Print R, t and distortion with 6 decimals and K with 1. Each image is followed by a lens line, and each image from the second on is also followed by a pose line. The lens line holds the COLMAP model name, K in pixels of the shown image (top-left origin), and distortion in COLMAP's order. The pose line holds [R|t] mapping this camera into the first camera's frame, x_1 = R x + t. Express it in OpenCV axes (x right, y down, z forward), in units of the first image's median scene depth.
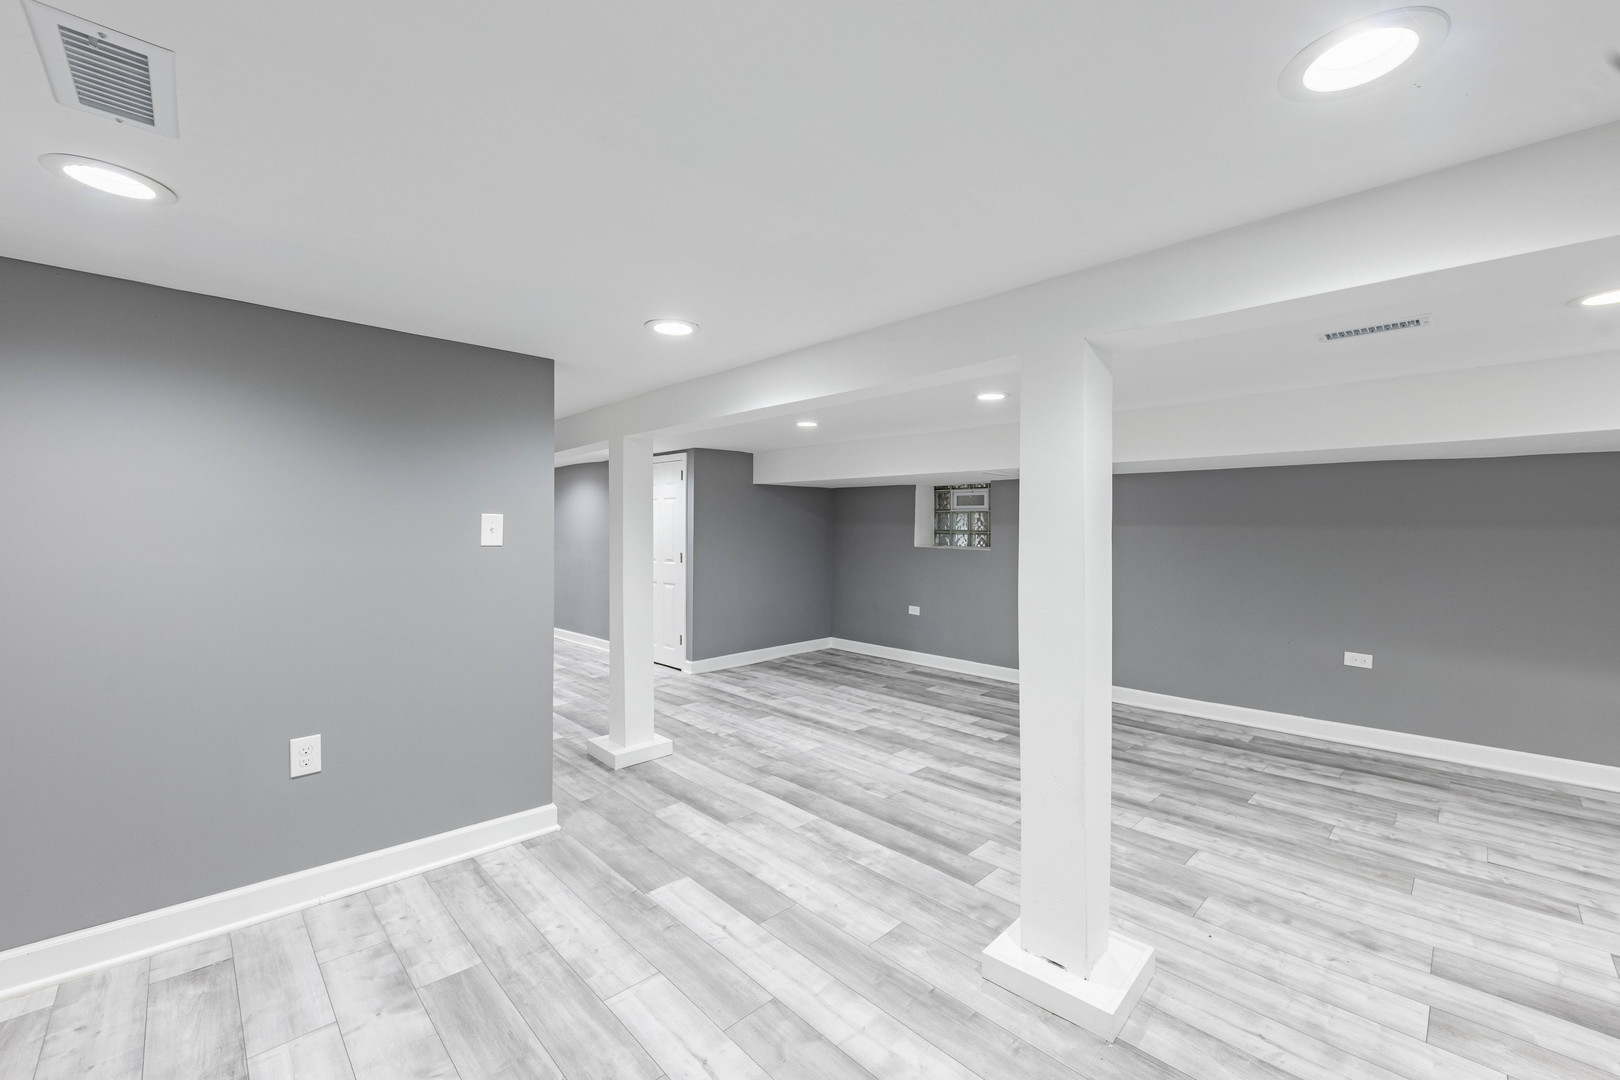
lens RADIAL K [[658.4, 0, 807.4], [0, 658.4, 536.7], [0, 0, 1]] dist [0.013797, -0.003408]
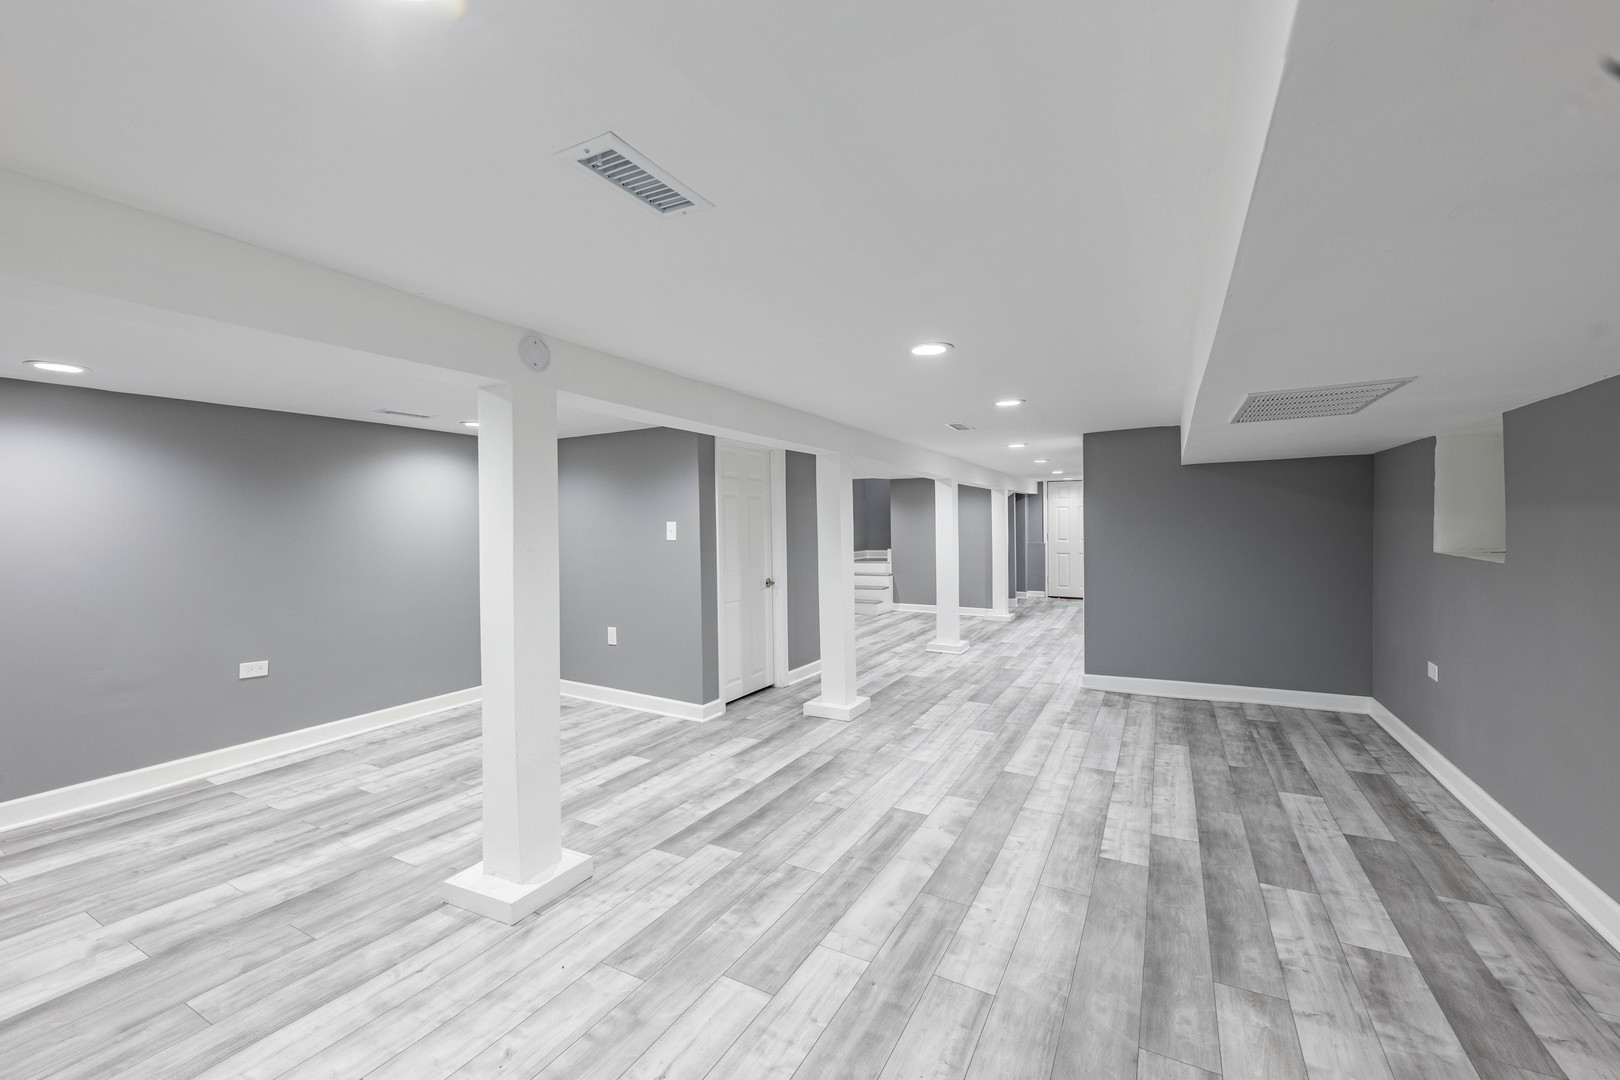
lens RADIAL K [[658.4, 0, 797.7], [0, 658.4, 536.3], [0, 0, 1]] dist [0.013797, -0.003408]
pose [[0.272106, 0.003566, -0.962261, 1.122194], [0.003854, 0.999981, 0.004796, -0.003561], [0.962260, -0.005013, 0.272087, 0.754396]]
